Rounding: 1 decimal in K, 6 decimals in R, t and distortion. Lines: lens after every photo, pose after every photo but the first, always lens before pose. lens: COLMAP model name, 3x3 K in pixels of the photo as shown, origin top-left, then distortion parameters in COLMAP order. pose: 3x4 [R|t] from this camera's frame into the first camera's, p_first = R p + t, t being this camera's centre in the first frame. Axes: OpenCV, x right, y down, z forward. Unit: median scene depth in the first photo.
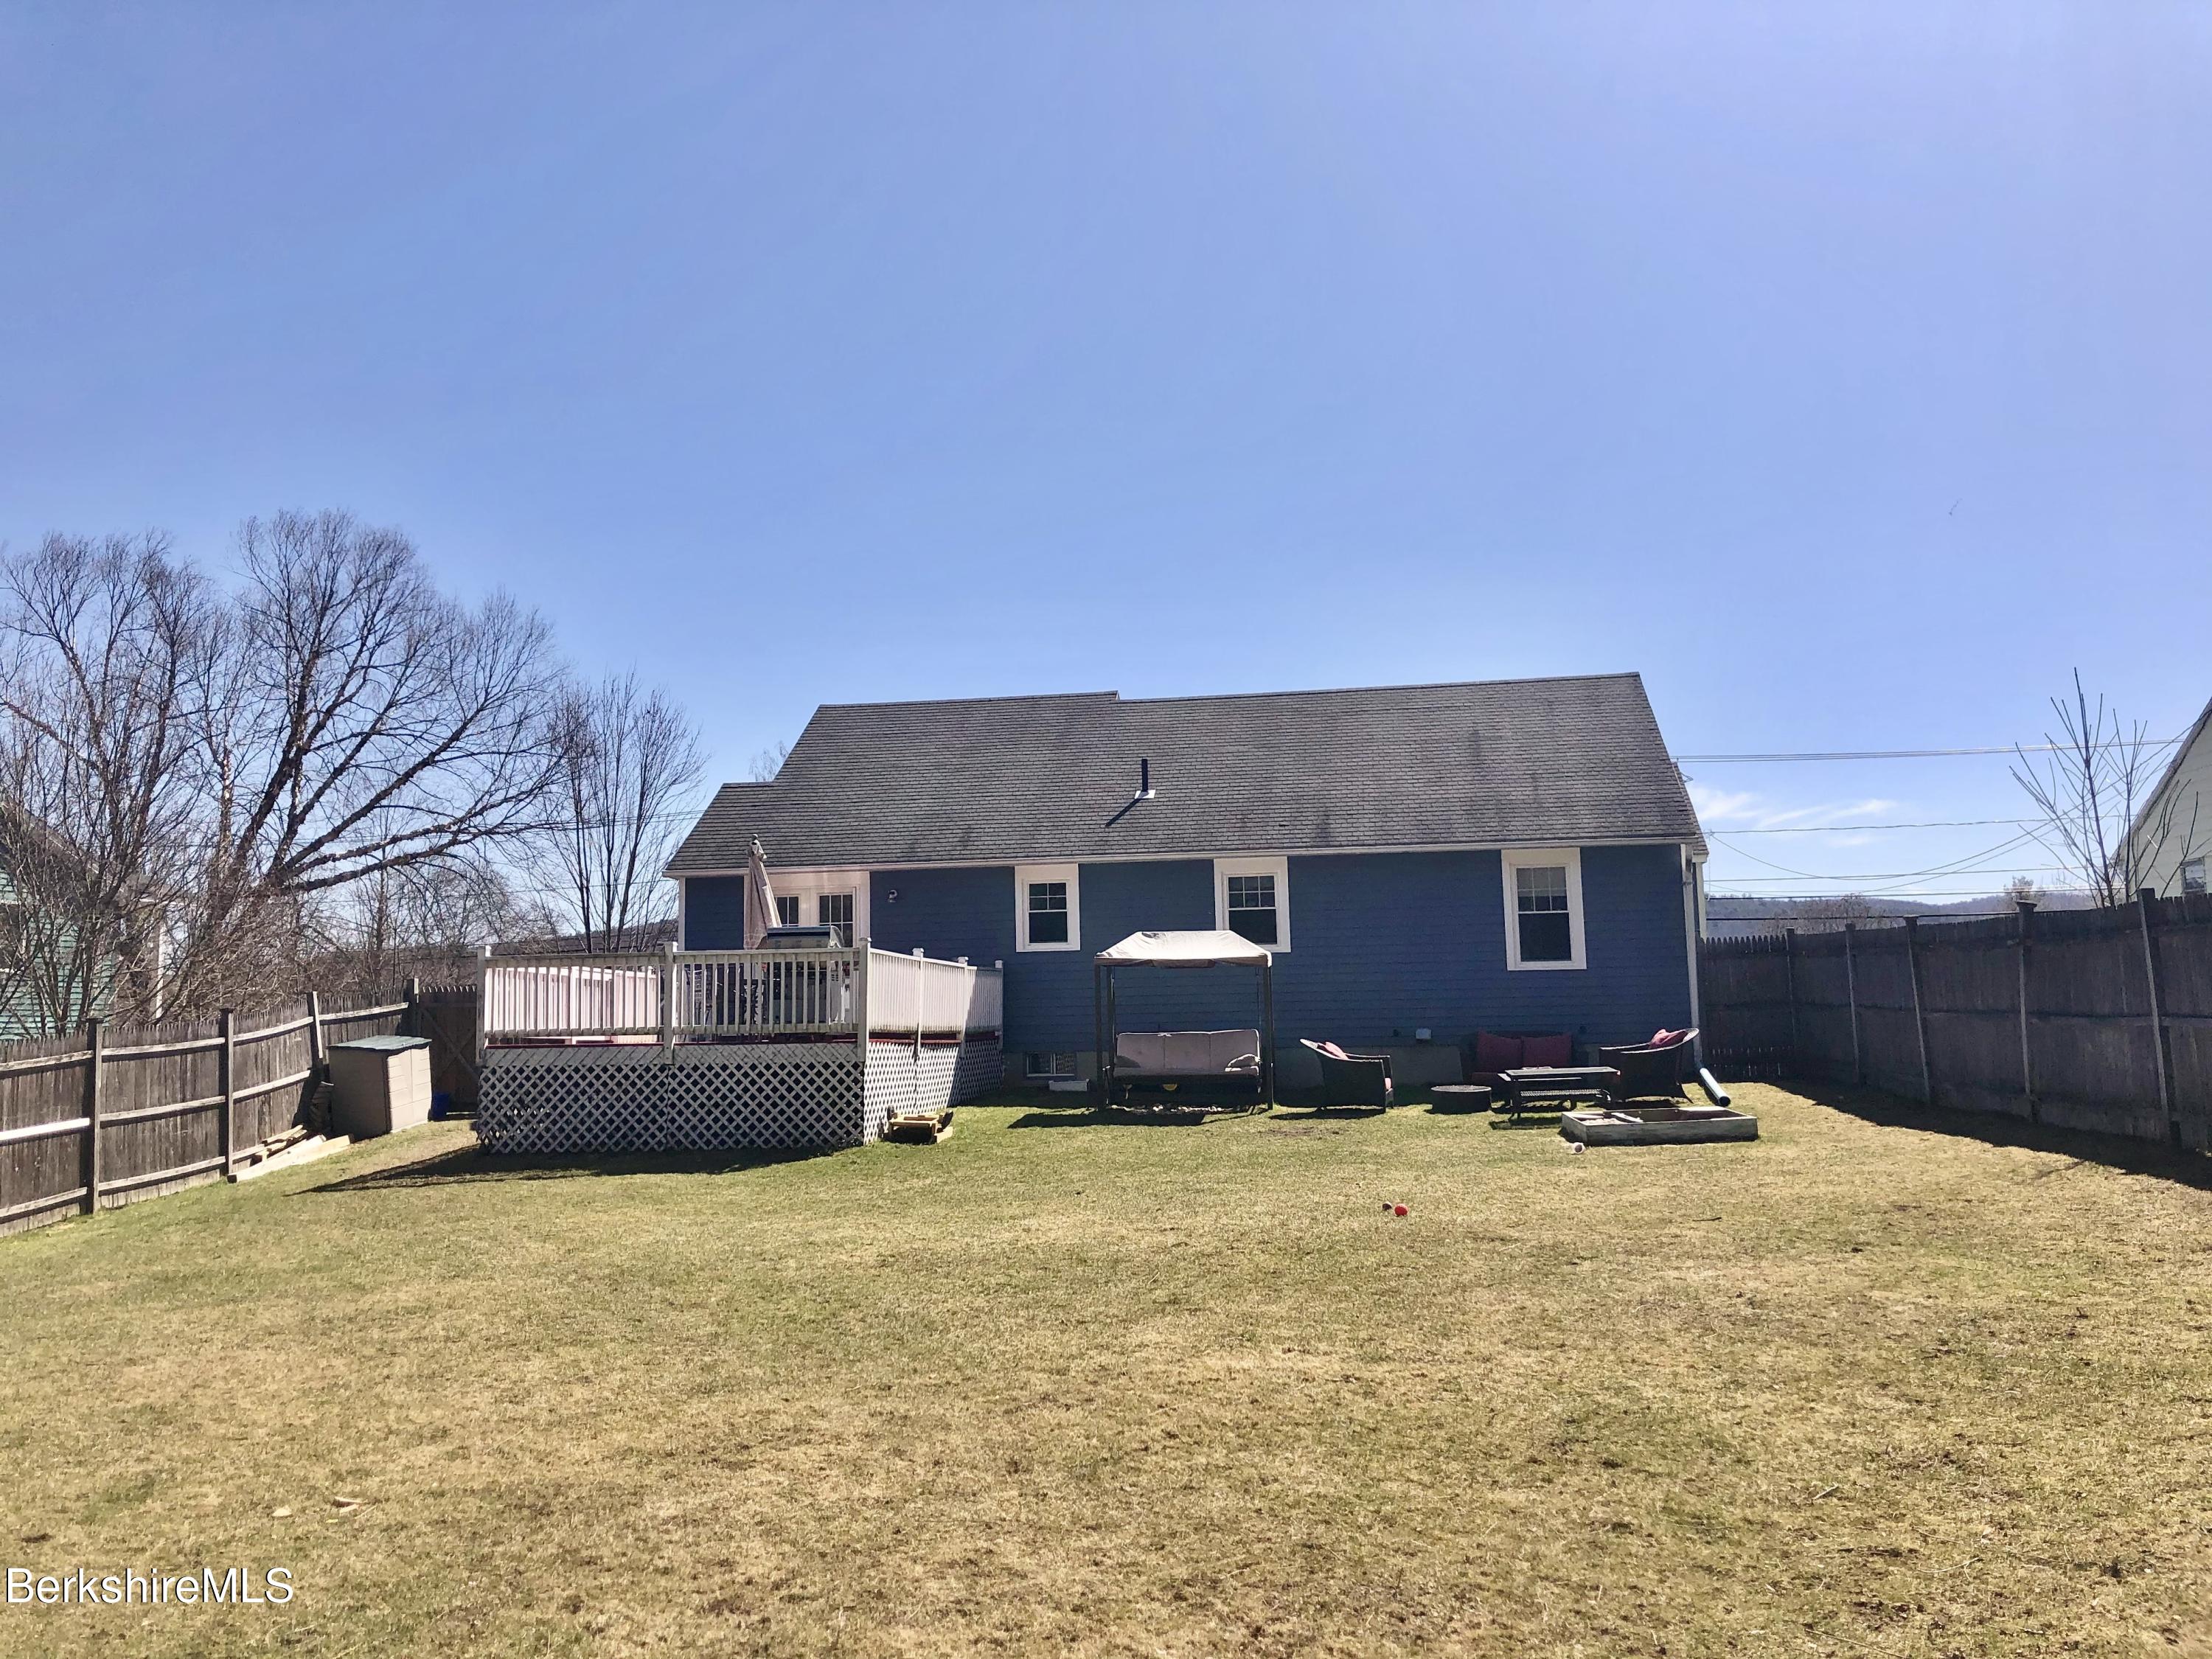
lens RADIAL K [[1828.6, 0, 1112.9], [0, 1828.6, 751.0], [0, 0, 1]] dist [0.134437, -0.331692]
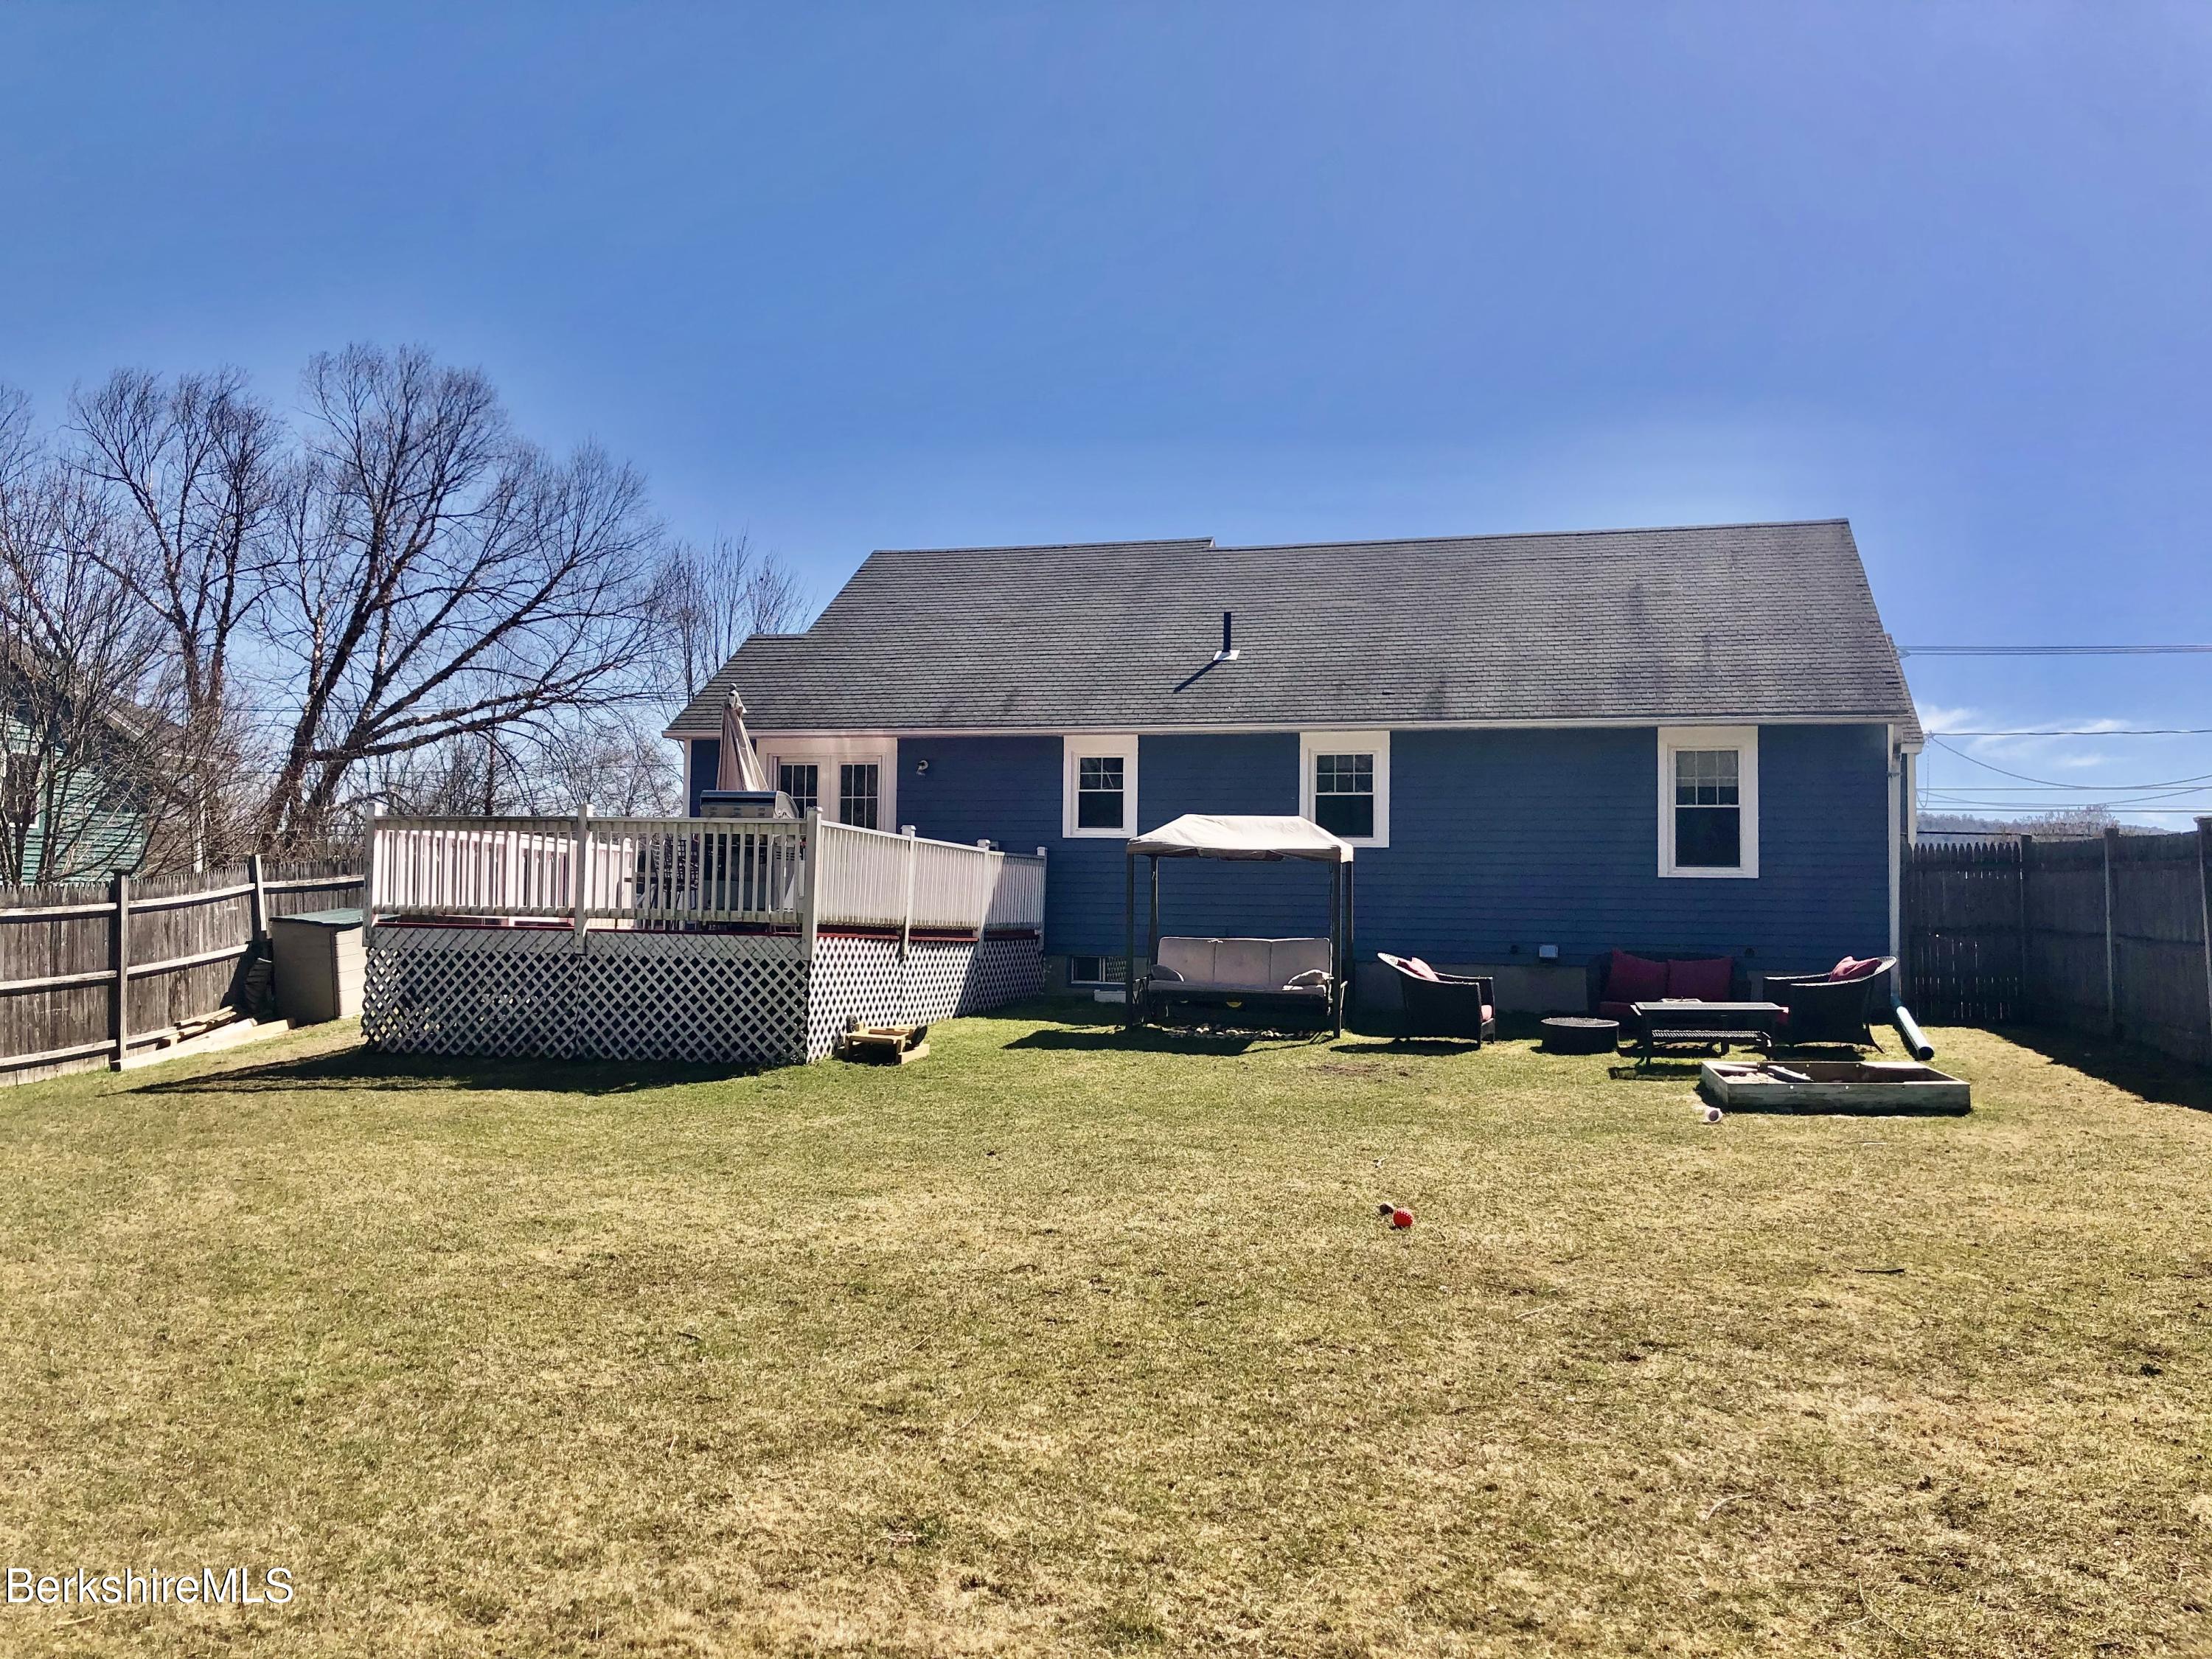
lens RADIAL K [[1806.8, 0, 1135.4], [0, 1806.8, 797.4], [0, 0, 1]] dist [0.085274, -0.176890]
pose [[0.994793, 0.028517, -0.097850, 0.071656], [-0.020898, 0.996732, 0.078028, 0.030488], [0.099755, -0.075577, 0.992138, 0.214271]]
